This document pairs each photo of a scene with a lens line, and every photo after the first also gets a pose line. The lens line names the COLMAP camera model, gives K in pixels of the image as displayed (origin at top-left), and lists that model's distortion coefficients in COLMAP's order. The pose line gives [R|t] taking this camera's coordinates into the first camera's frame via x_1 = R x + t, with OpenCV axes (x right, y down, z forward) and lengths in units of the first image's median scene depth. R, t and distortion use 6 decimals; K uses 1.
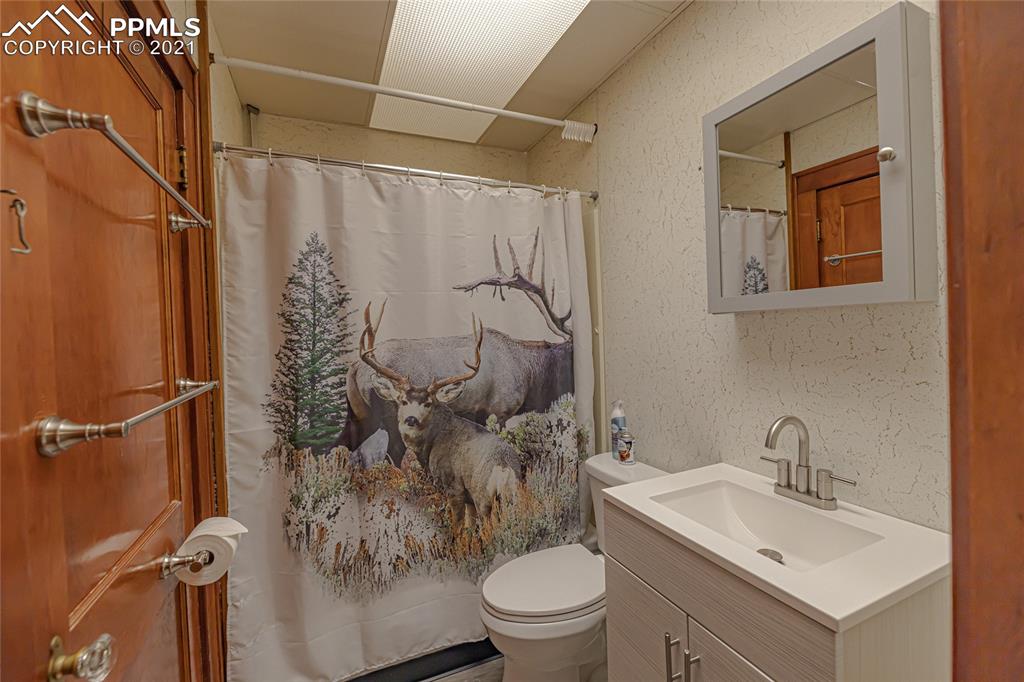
lens RADIAL K [[431.8, 0, 511.1], [0, 431.8, 339.4], [0, 0, 1]] dist [-0.009075, 0.000264]
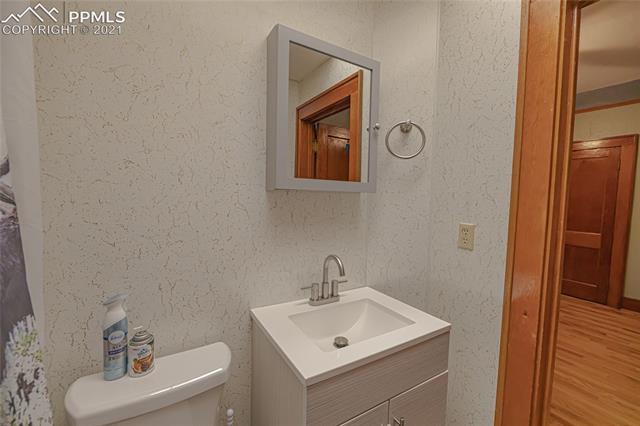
lens RADIAL K [[269.9, 0, 320.9], [0, 269.9, 211.5], [0, 0, 1]] dist [-0.009075, 0.000264]
pose [[-0.134761, -0.021074, 0.990654, -0.337723], [0.001246, 0.999769, 0.021438, -0.011767], [-0.990877, 0.004123, -0.134704, 1.032235]]
